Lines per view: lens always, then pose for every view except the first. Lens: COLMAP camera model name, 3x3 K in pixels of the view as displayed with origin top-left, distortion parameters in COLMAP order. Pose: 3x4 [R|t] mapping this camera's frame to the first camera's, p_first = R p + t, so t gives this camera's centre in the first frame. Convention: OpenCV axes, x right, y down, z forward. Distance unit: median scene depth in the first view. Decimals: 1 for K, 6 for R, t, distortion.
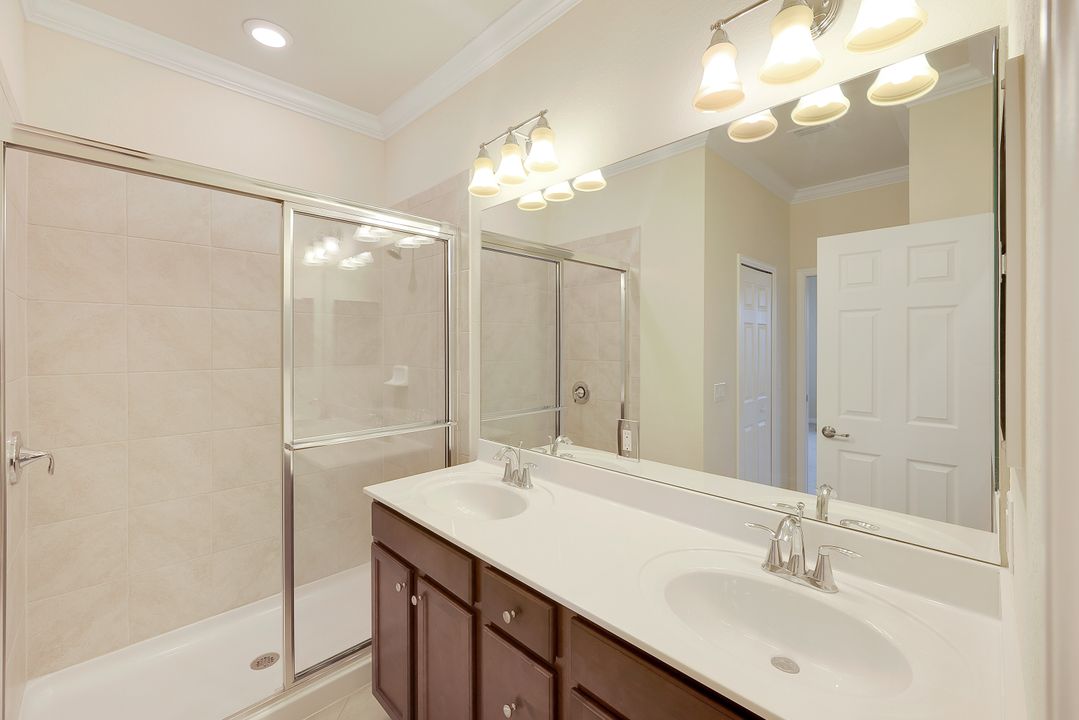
lens RADIAL K [[443.7, 0, 540.7], [0, 443.7, 346.5], [0, 0, 1]] dist [-0.000614, -0.000353]
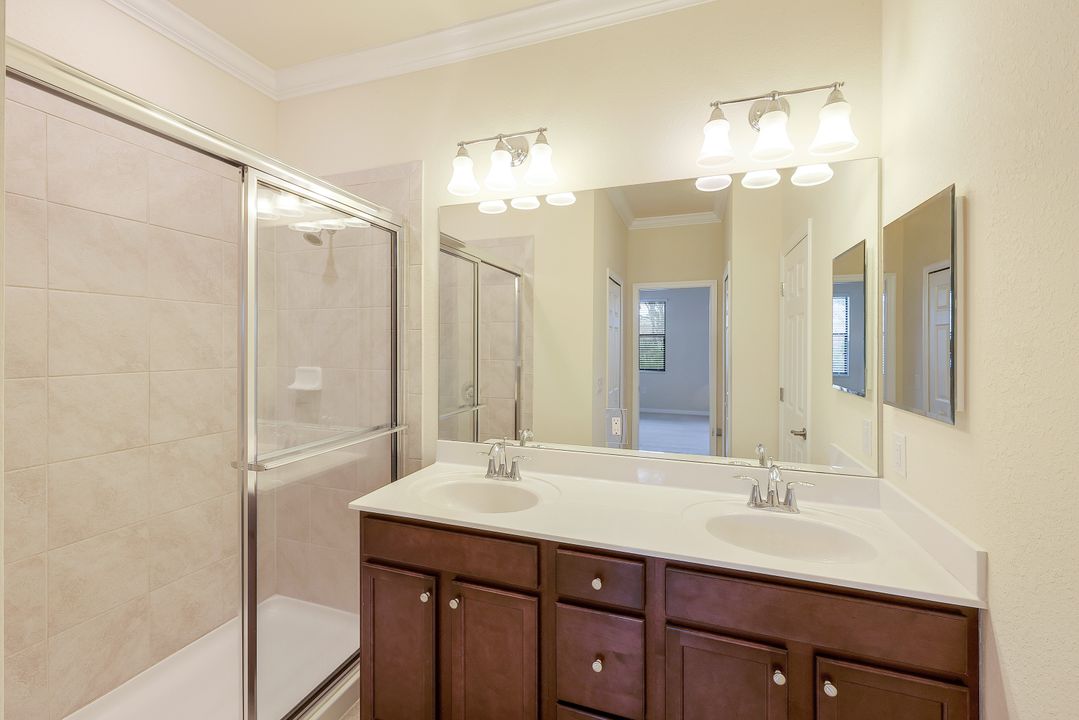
lens RADIAL K [[446.4, 0, 539.6], [0, 446.4, 346.3], [0, 0, 1]] dist [-0.000524, 0.000004]
pose [[0.896652, 0.004919, 0.442710, -0.484720], [-0.005700, 0.999984, 0.000433, 0.000230], [-0.442700, -0.002912, 0.896665, 0.026631]]
